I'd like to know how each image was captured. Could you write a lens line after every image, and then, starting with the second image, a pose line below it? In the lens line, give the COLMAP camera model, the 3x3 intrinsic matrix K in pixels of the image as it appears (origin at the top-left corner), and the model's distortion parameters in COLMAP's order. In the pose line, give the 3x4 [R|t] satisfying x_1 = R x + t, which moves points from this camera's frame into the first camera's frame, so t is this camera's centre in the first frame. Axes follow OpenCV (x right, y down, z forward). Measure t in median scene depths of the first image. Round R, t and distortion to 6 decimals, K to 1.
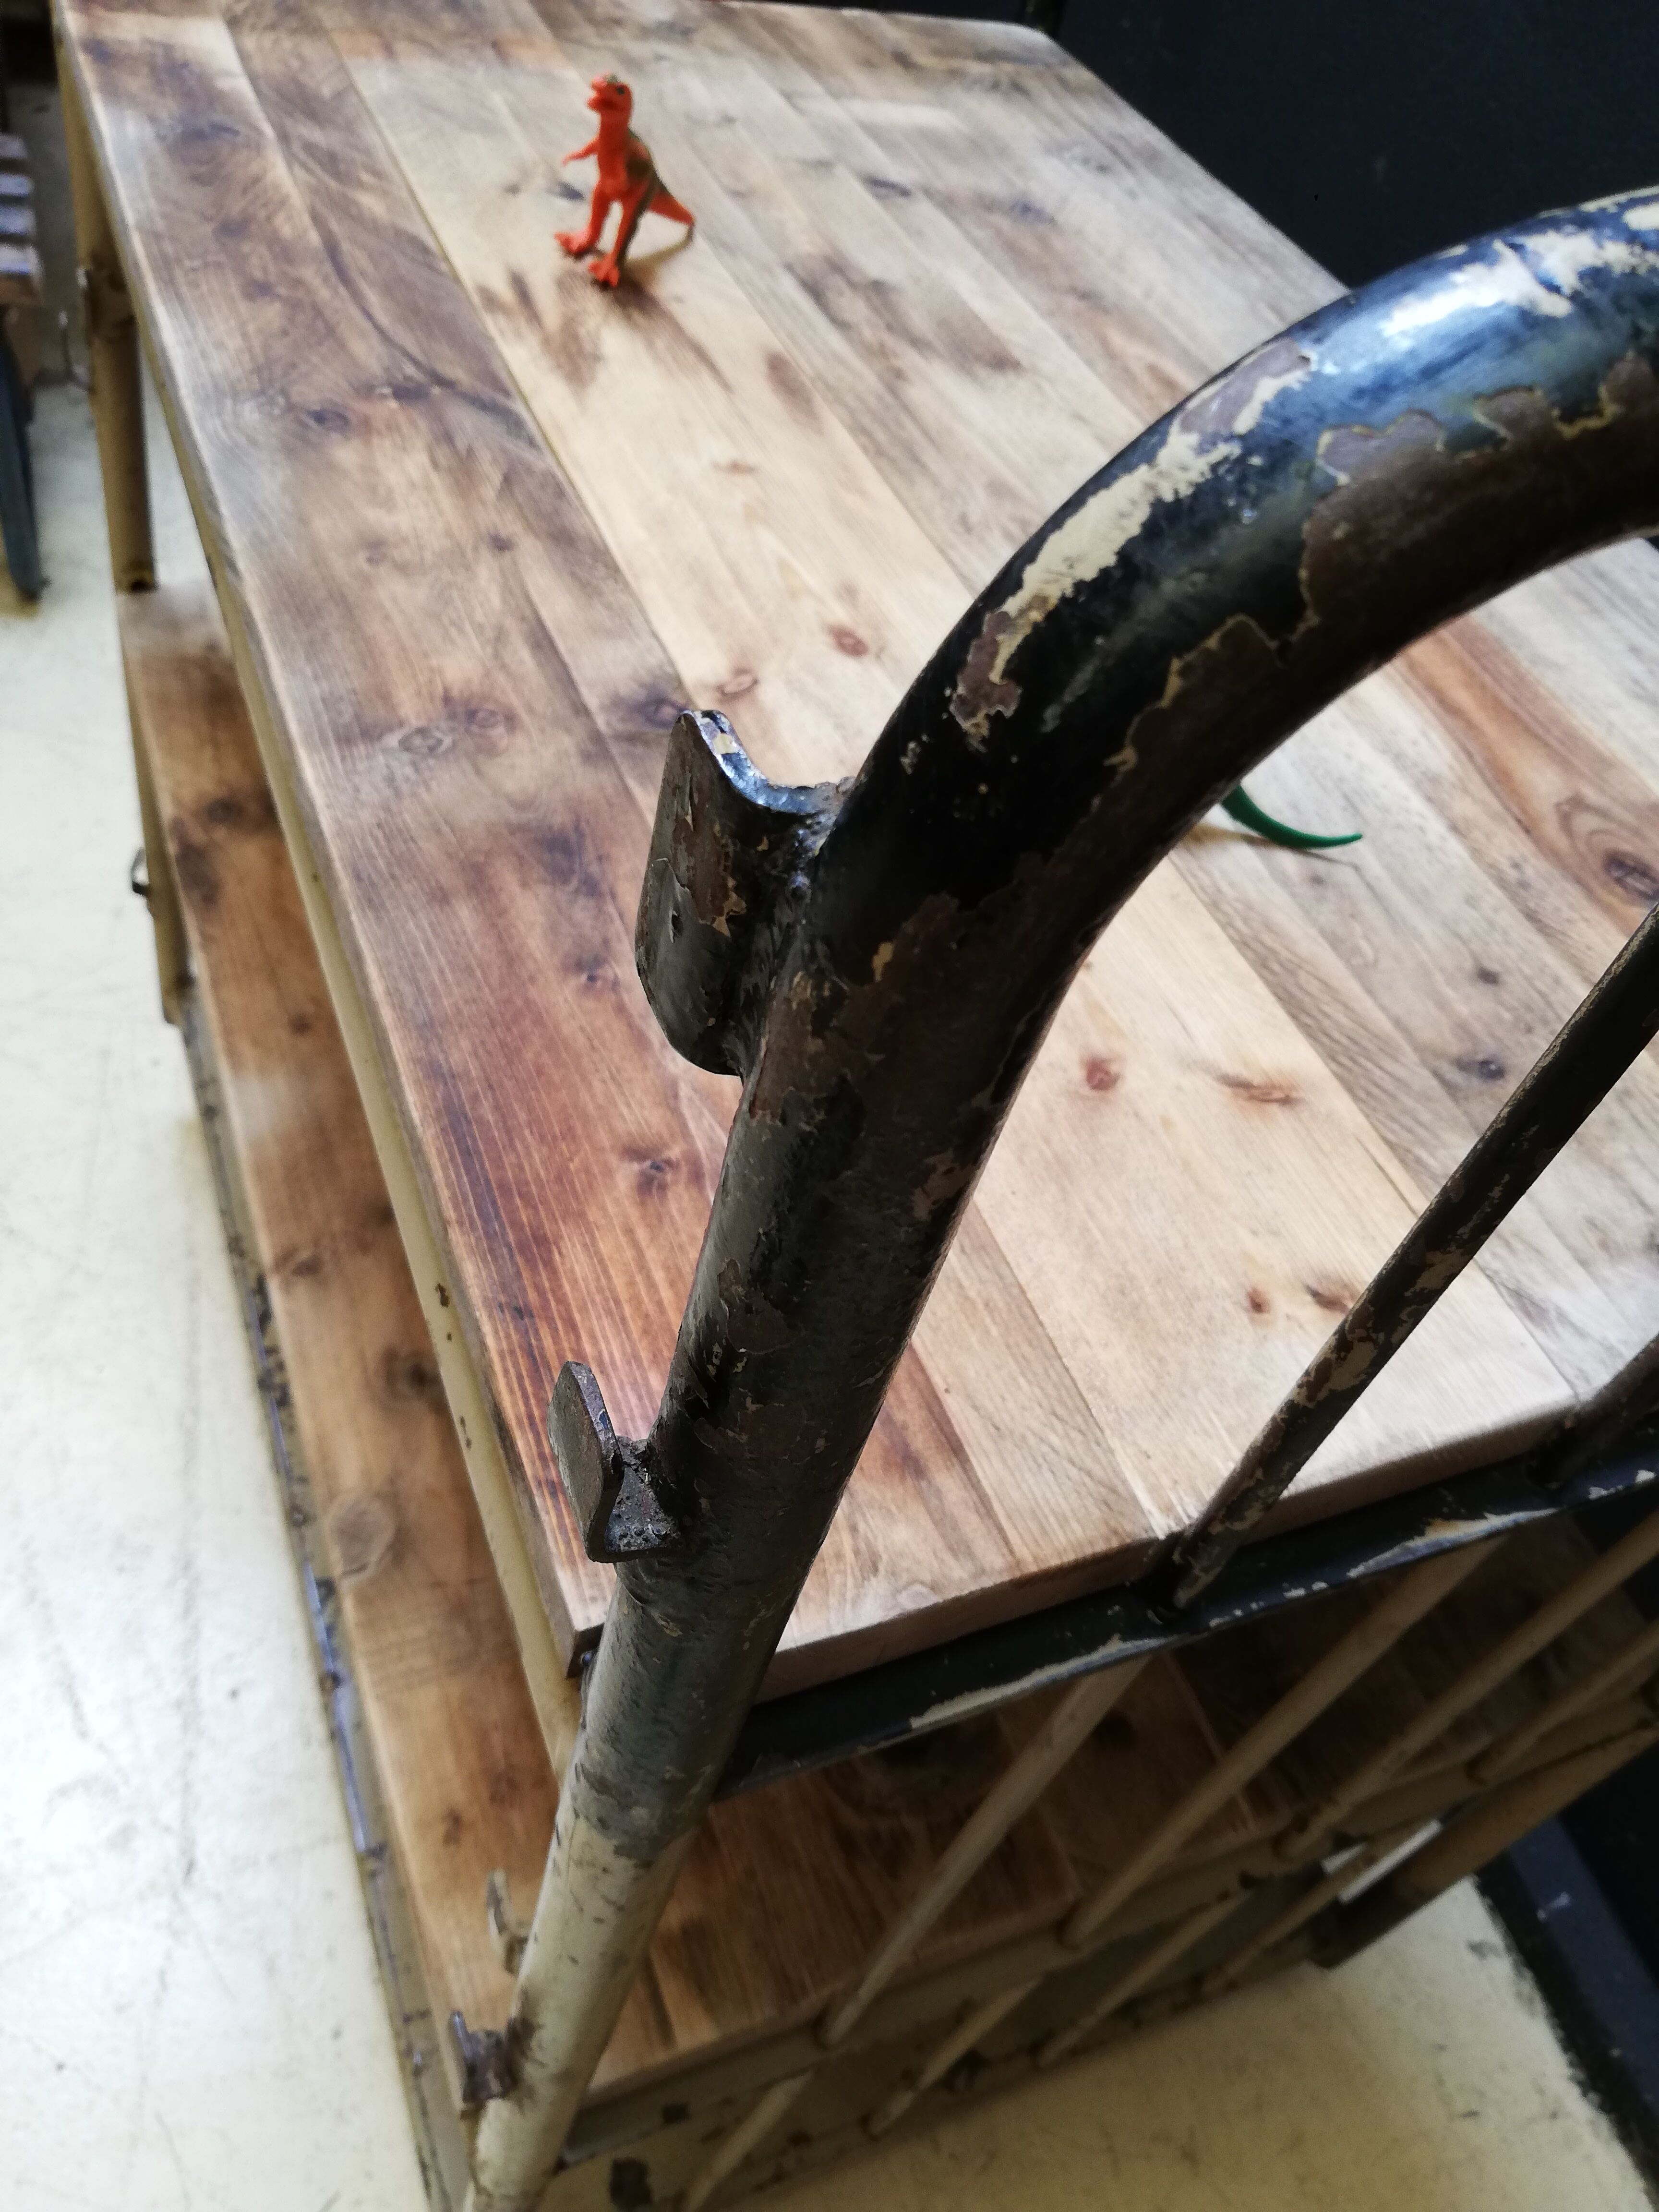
lens RADIAL K [[1703.7, 0, 825.6], [0, 1703.7, 1108.1], [0, 0, 1]] dist [0.039861, -0.086560]
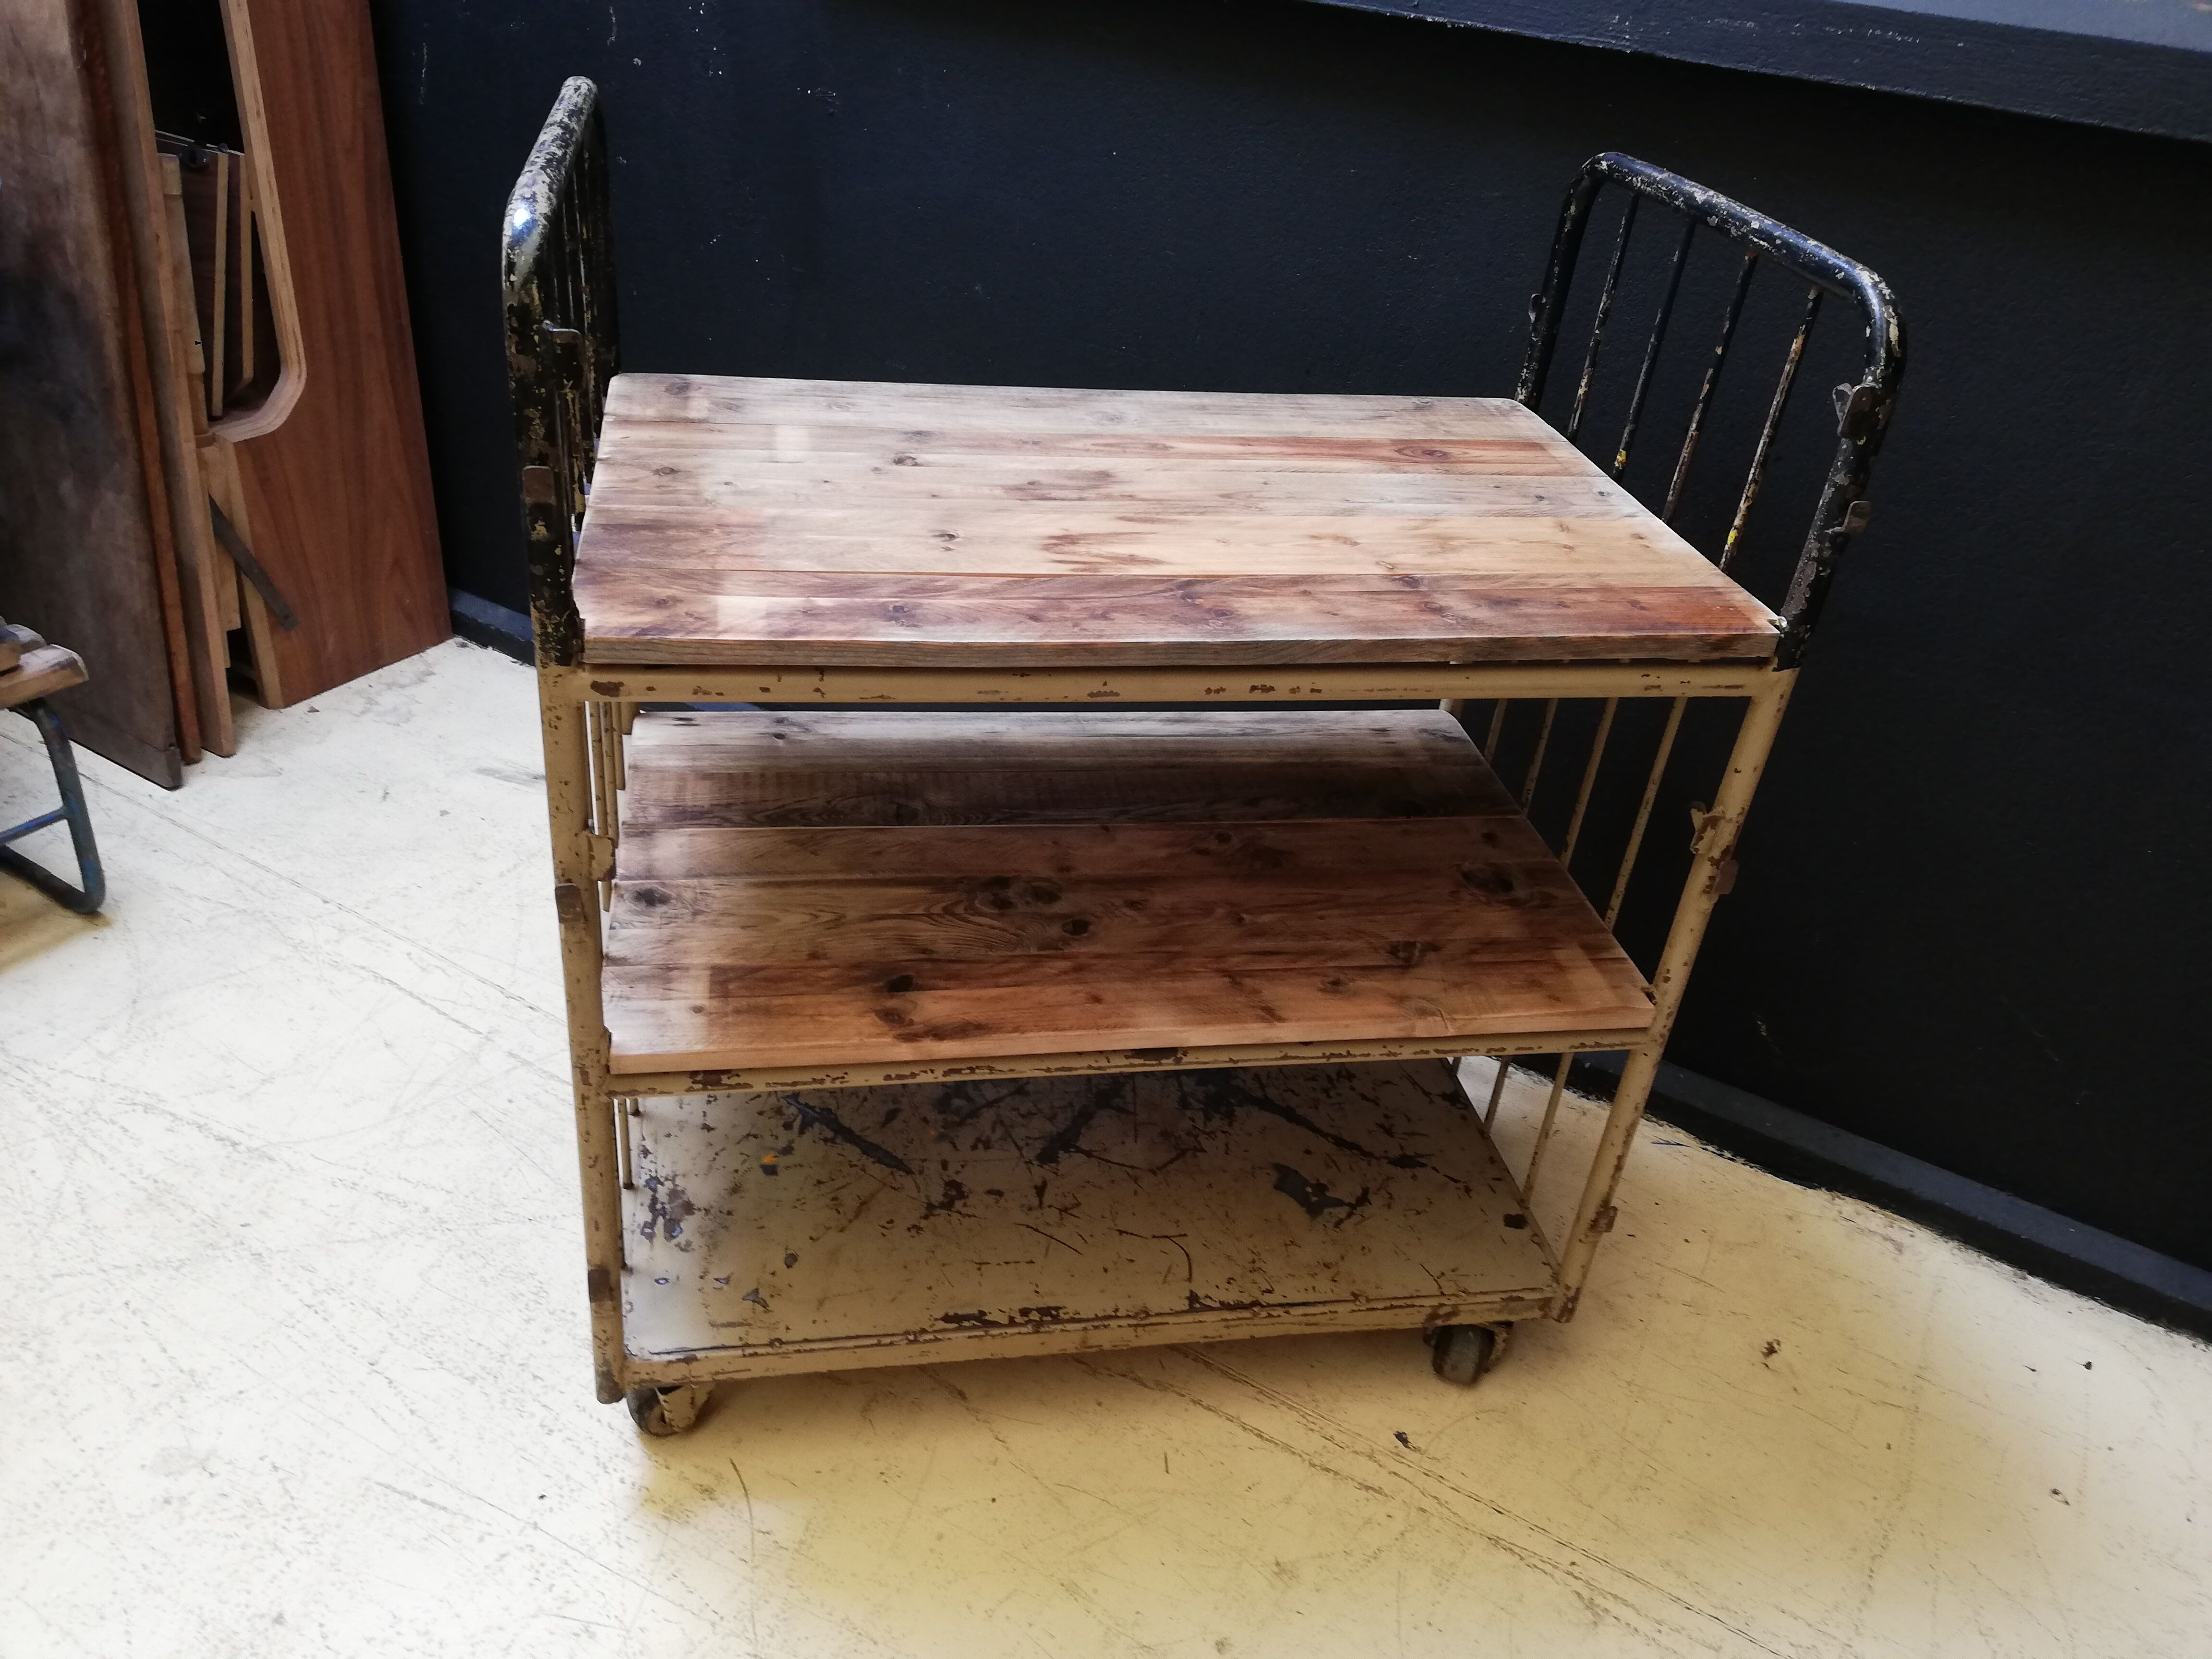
lens RADIAL K [[1659.6, 0, 1112.8], [0, 1659.6, 820.3], [0, 0, 1]] dist [0.130007, -0.327779]
pose [[0.215193, -0.657279, 0.722272, -1.733944], [0.688223, 0.626795, 0.365345, -0.941855], [-0.692850, 0.418464, 0.587236, -0.058009]]
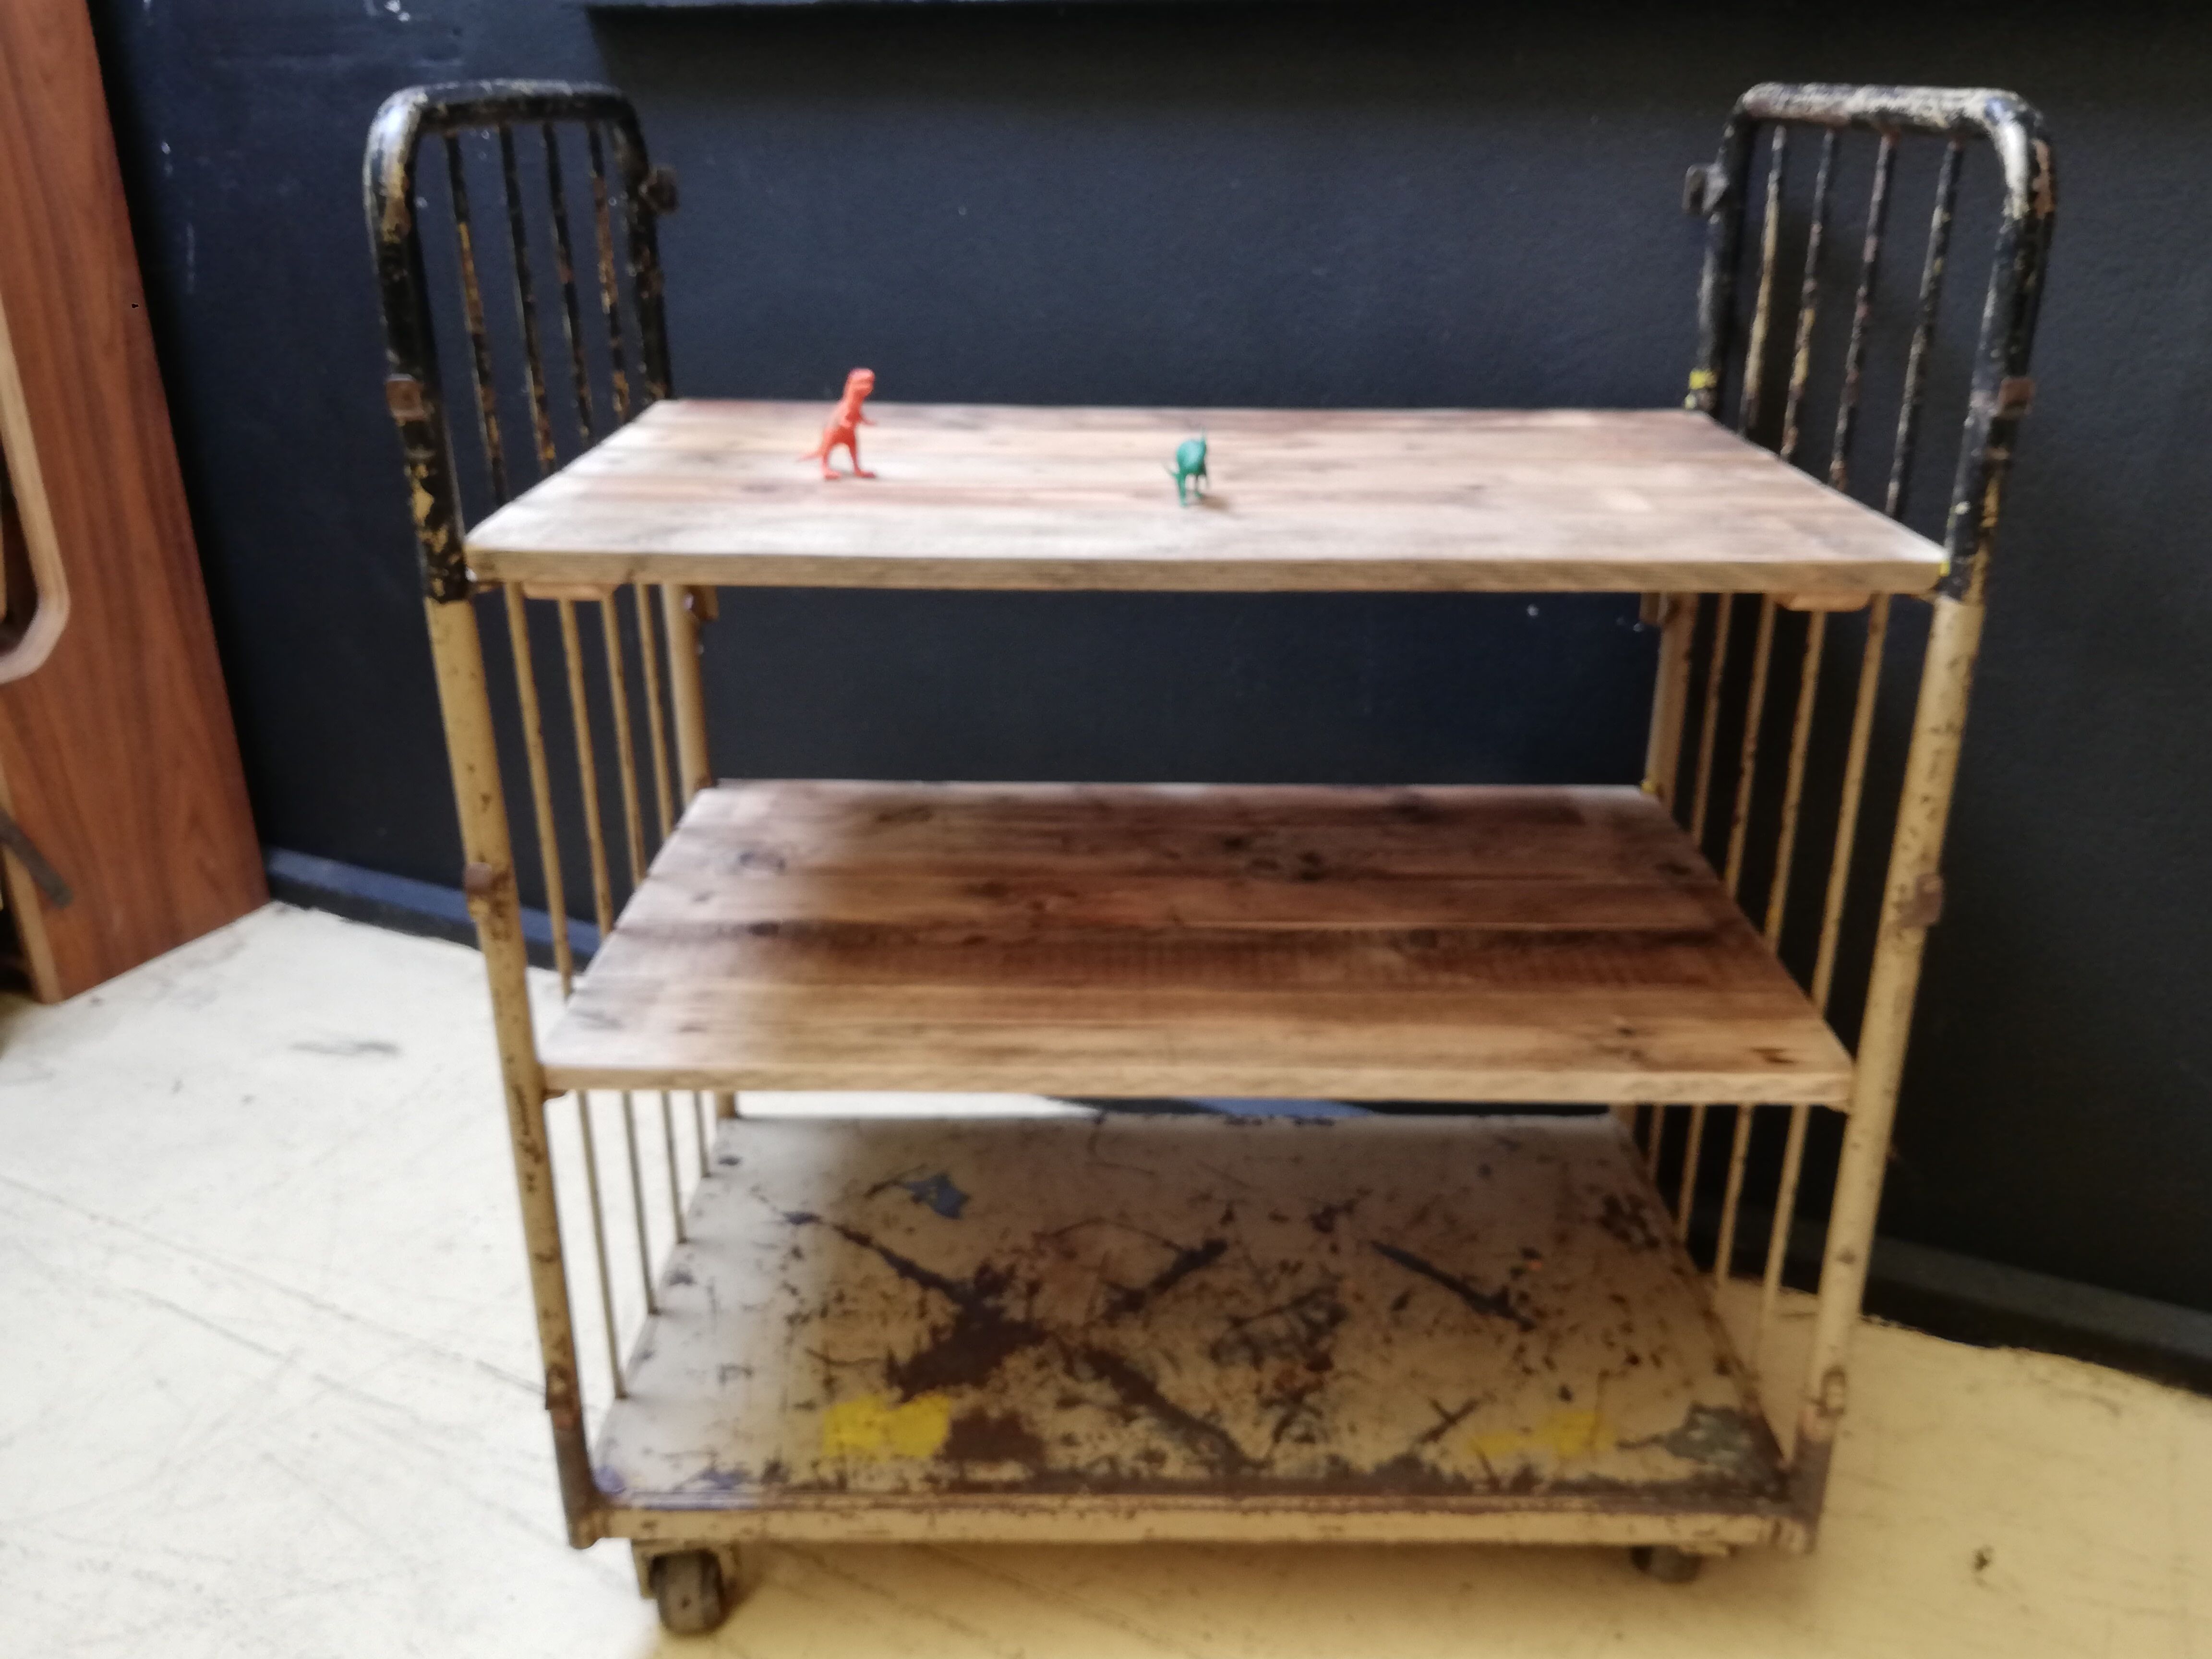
lens RADIAL K [[1832.0, 0, 1121.3], [0, 1832.0, 826.4], [0, 0, 1]] dist [0.047476, 0.000262]
pose [[-0.372470, 0.159526, -0.914231, 1.998289], [-0.738450, 0.545723, 0.396078, -0.932946], [0.562102, 0.822641, -0.085464, 1.430001]]
